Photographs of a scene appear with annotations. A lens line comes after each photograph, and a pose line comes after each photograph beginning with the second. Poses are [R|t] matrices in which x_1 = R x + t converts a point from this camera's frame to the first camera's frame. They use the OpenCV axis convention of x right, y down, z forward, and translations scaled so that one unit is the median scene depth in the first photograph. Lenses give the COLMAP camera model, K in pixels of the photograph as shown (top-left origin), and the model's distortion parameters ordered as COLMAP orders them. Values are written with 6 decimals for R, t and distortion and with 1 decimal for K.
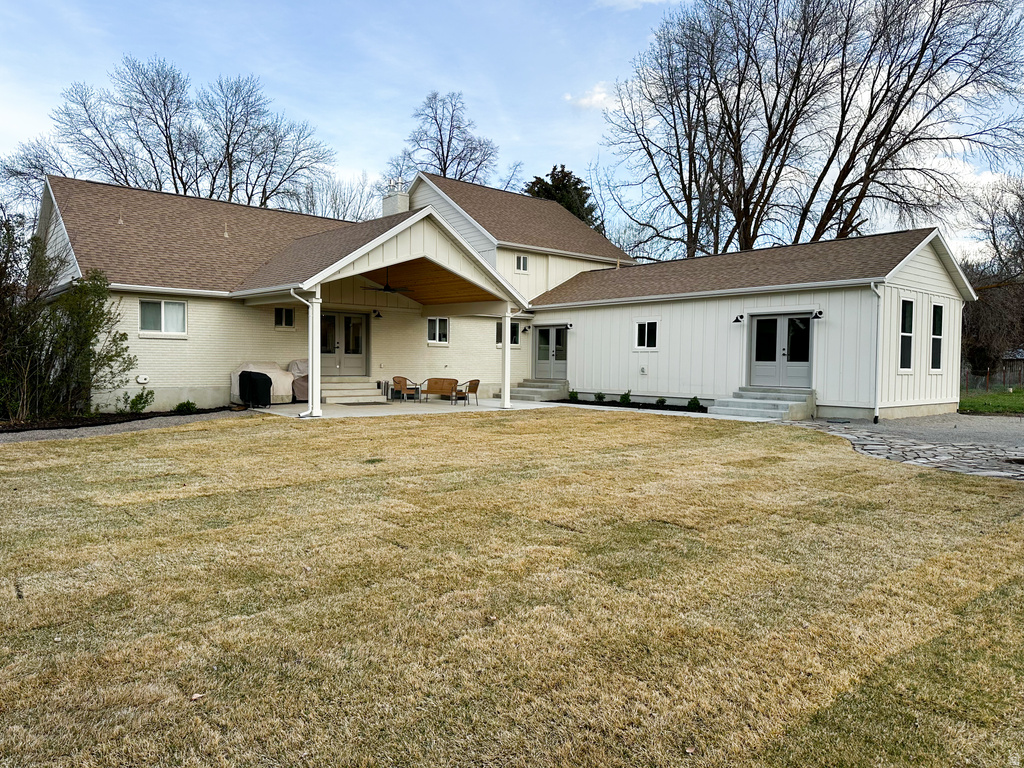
lens RADIAL K [[708.8, 0, 491.1], [0, 708.8, 382.5], [0, 0, 1]] dist [0.006655, -0.000267]
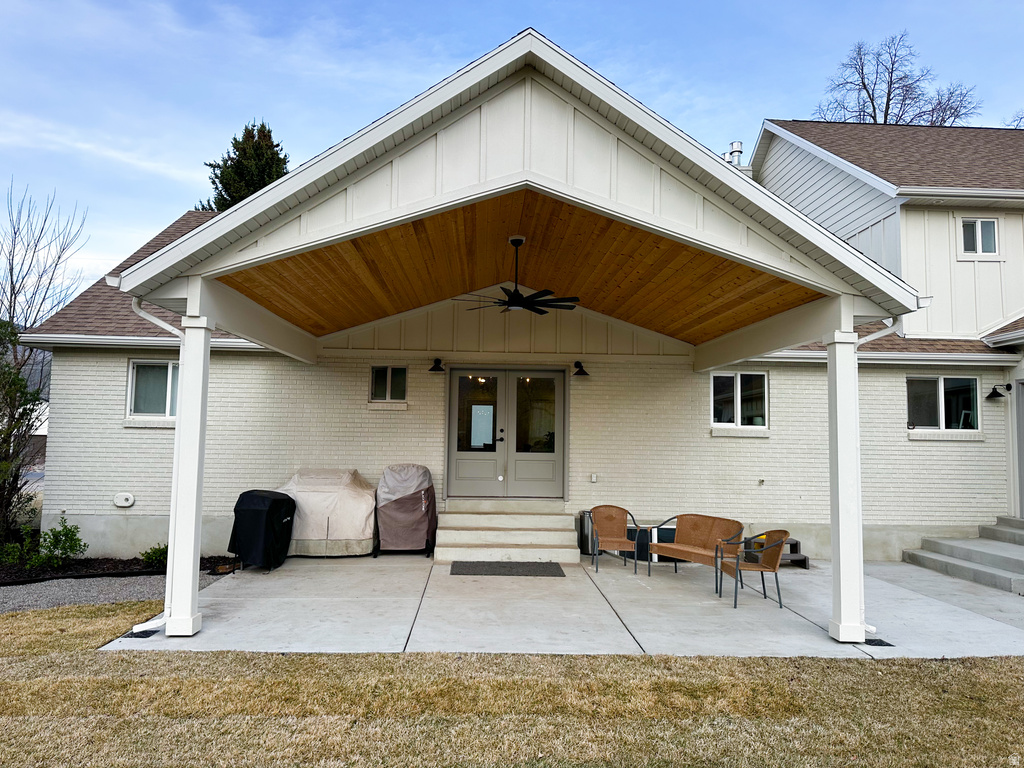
lens RADIAL K [[708.8, 0, 491.1], [0, 708.8, 382.5], [0, 0, 1]] dist [0.006655, -0.000267]
pose [[0.786016, -0.047964, -0.616342, 0.084849], [-0.025178, 0.993675, -0.109438, -0.034329], [0.617693, 0.101538, 0.779837, 0.594984]]
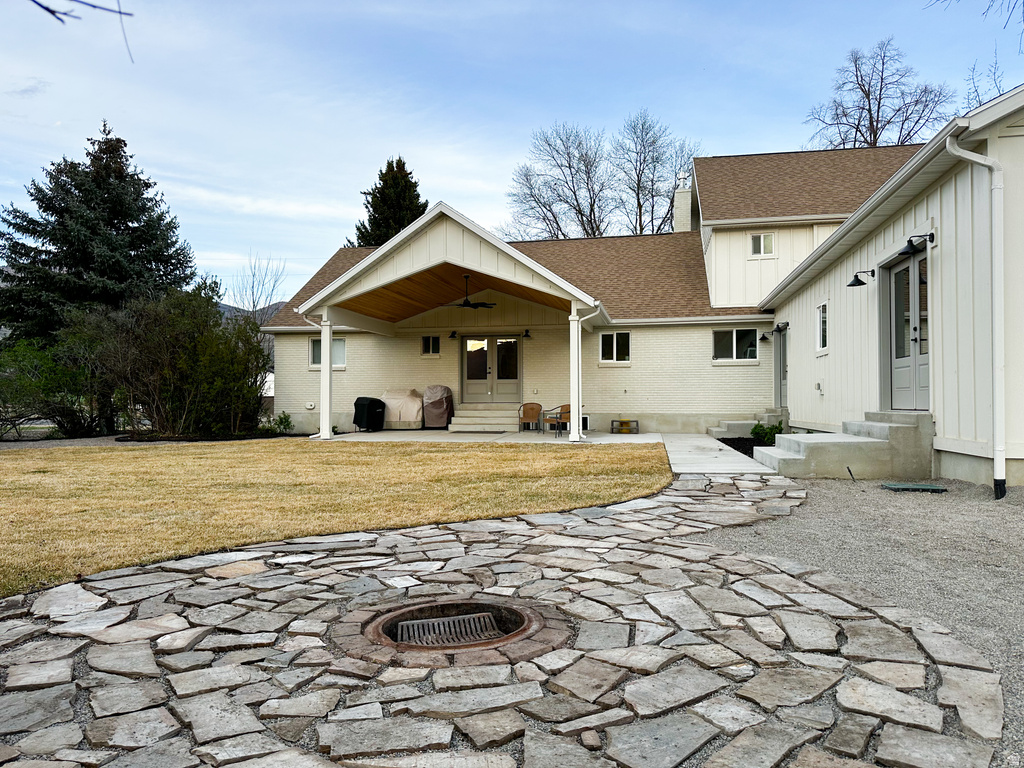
lens RADIAL K [[710.2, 0, 496.2], [0, 710.2, 387.8], [0, 0, 1]] dist [0.065717, -0.099027]
pose [[0.614144, -0.030145, -0.788618, 0.520342], [-0.013994, 0.998697, -0.049073, 0.016056], [0.789070, 0.041174, 0.612922, 0.424267]]
